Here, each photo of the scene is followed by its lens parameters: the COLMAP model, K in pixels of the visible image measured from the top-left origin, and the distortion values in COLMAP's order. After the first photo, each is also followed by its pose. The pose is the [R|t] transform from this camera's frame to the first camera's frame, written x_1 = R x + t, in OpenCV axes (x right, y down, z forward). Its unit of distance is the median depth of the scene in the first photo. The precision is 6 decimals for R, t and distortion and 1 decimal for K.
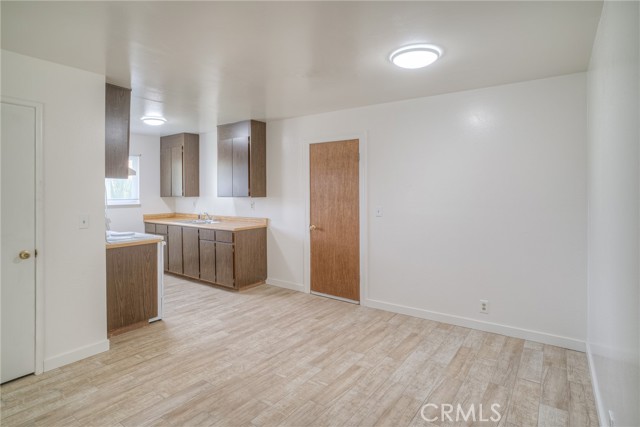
lens RADIAL K [[342.4, 0, 321.0], [0, 342.4, 189.6], [0, 0, 1]] dist [-0.041745, 0.020040]
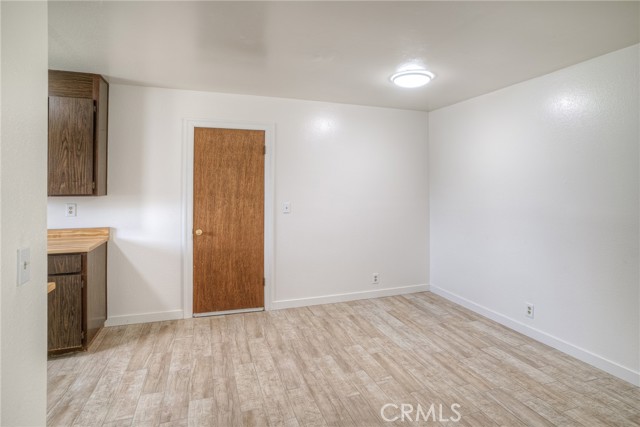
lens RADIAL K [[342.4, 0, 327.2], [0, 342.4, 176.9], [0, 0, 1]] dist [-0.041745, 0.020040]
pose [[0.575773, 0.027657, 0.817142, -0.637325], [-0.002356, 0.999480, -0.032168, 0.008493], [-0.817606, 0.016596, 0.575539, 0.386072]]
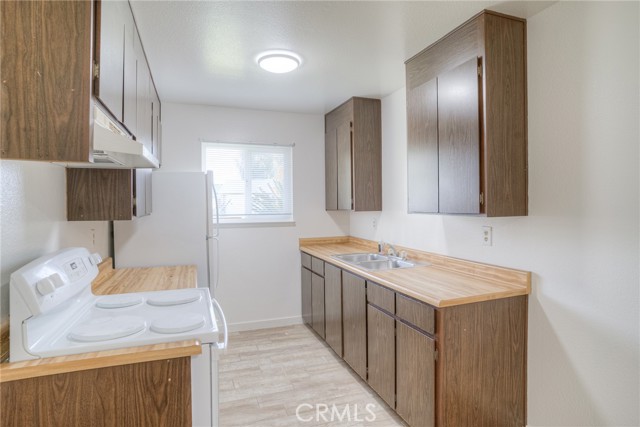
lens RADIAL K [[354.0, 0, 321.1], [0, 354.0, 208.7], [0, 0, 1]] dist [-0.045000, 0.002181]
pose [[0.820165, 0.009682, -0.572046, -0.179475], [0.004655, 0.999711, 0.023594, 0.004833], [0.572109, -0.022014, 0.819882, 0.778804]]
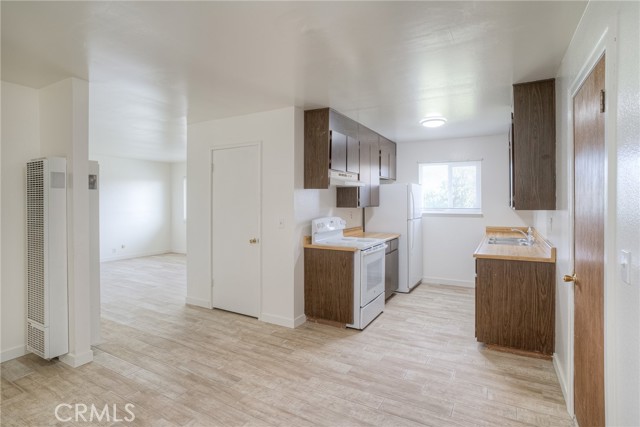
lens RADIAL K [[342.4, 0, 320.9], [0, 342.4, 198.9], [0, 0, 1]] dist [-0.041745, 0.020040]
pose [[0.095897, -0.001752, -0.995390, 0.505440], [0.005417, 0.999985, -0.001238, 0.001799], [0.995377, -0.005273, 0.095905, 0.792681]]
